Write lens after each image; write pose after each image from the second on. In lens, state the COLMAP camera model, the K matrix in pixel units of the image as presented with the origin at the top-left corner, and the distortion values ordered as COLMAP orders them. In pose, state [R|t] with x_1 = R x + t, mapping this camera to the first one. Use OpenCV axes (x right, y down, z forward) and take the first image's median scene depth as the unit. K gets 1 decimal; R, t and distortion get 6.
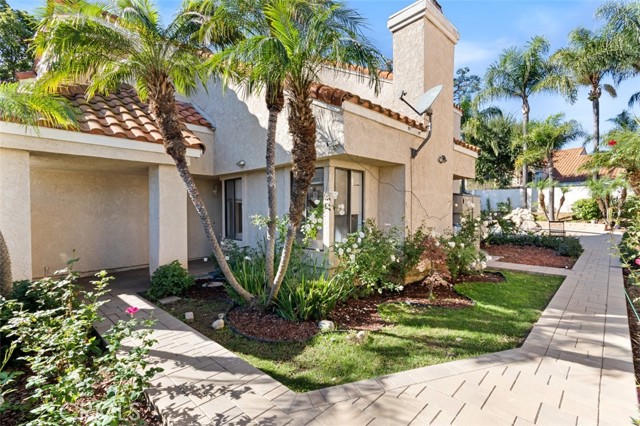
lens RADIAL K [[306.4, 0, 318.2], [0, 306.4, 213.5], [0, 0, 1]] dist [0.012592, 0.001179]
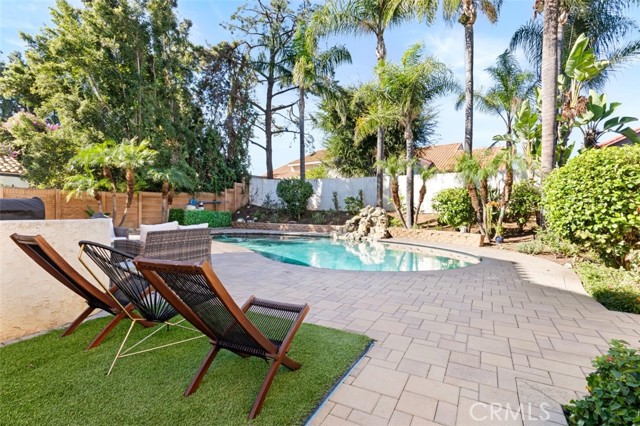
lens RADIAL K [[306.4, 0, 321.4], [0, 306.4, 213.1], [0, 0, 1]] dist [0.012592, 0.001179]
pose [[0.966470, 0.009548, 0.256602, 0.468961], [-0.007394, 0.999929, -0.009359, 0.004051], [-0.256673, 0.007147, 0.966472, 0.499239]]
